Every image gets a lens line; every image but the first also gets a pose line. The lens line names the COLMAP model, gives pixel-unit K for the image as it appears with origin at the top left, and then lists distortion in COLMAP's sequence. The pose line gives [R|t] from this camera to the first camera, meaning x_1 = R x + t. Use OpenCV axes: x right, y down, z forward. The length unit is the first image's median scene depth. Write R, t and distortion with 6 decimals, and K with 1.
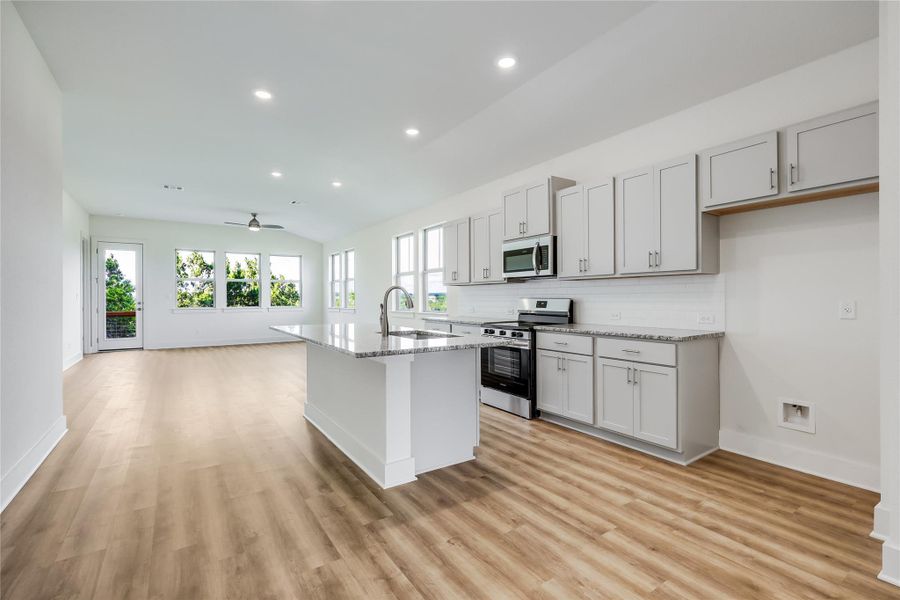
lens RADIAL K [[414.1, 0, 442.3], [0, 414.1, 295.9], [0, 0, 1]] dist [0.000469, -0.000903]
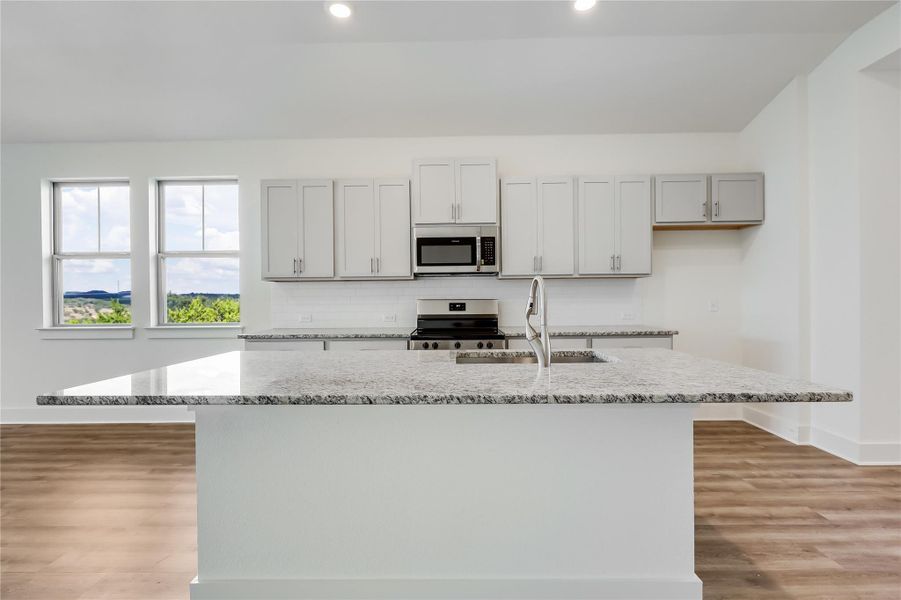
lens RADIAL K [[414.6, 0, 460.0], [0, 414.6, 297.2], [0, 0, 1]] dist [0.000469, -0.000903]
pose [[0.549017, 0.003633, 0.835803, -0.495794], [0.003605, 0.999971, -0.006715, 0.007261], [-0.835804, 0.006699, 0.548988, 0.585617]]
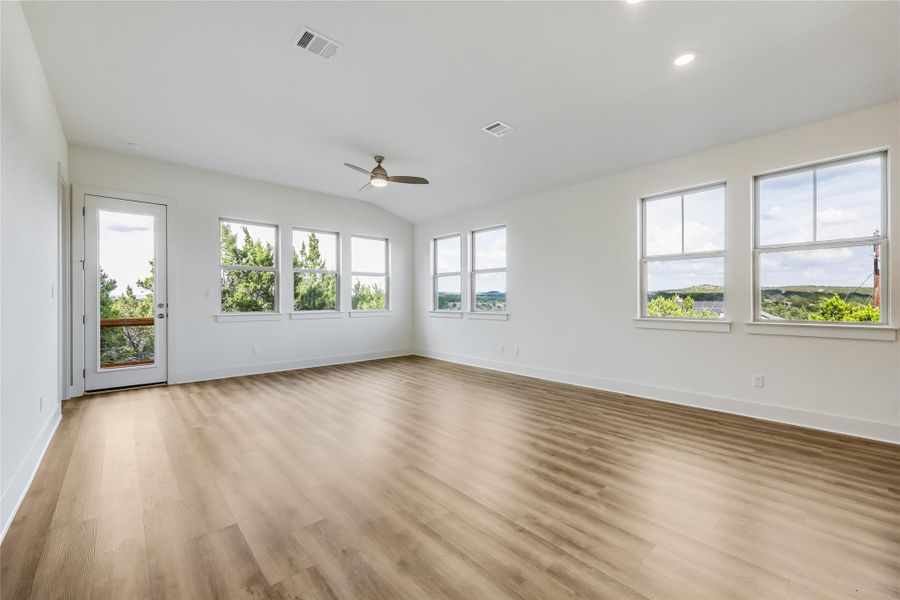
lens RADIAL K [[364.6, 0, 444.3], [0, 364.6, 299.1], [0, 0, 1]] dist [-0.013827, 0.000493]
pose [[0.989492, 0.006412, 0.144442, -0.915194], [-0.005741, 0.999971, -0.005056, 0.020629], [-0.144471, 0.004174, 0.989500, 0.977699]]
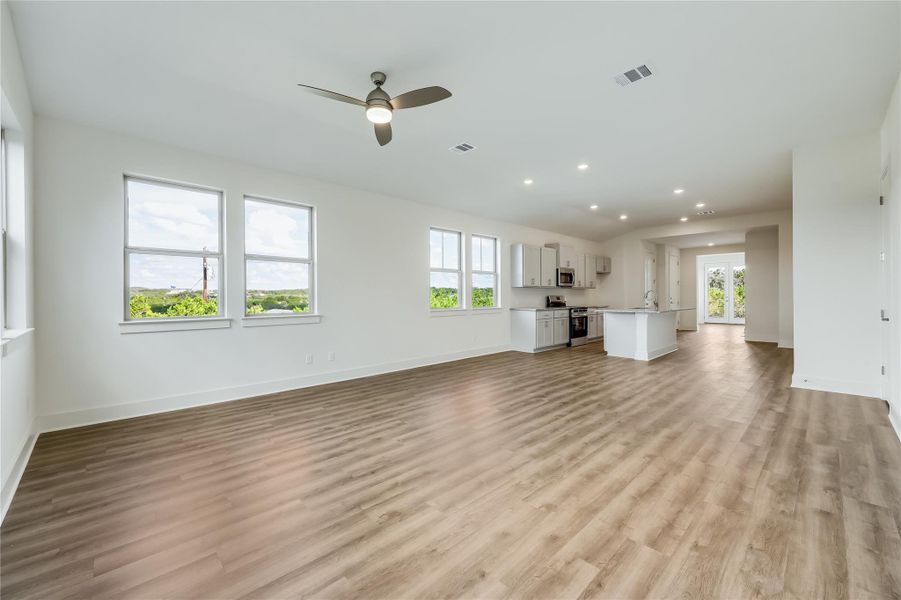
lens RADIAL K [[365.0, 0, 441.8], [0, 365.0, 299.6], [0, 0, 1]] dist [-0.013827, 0.000493]
pose [[-0.187357, 0.001730, 0.982290, -1.684109], [0.008054, 0.999968, -0.000225, 0.023986], [-0.982259, 0.007870, -0.187365, 2.145600]]
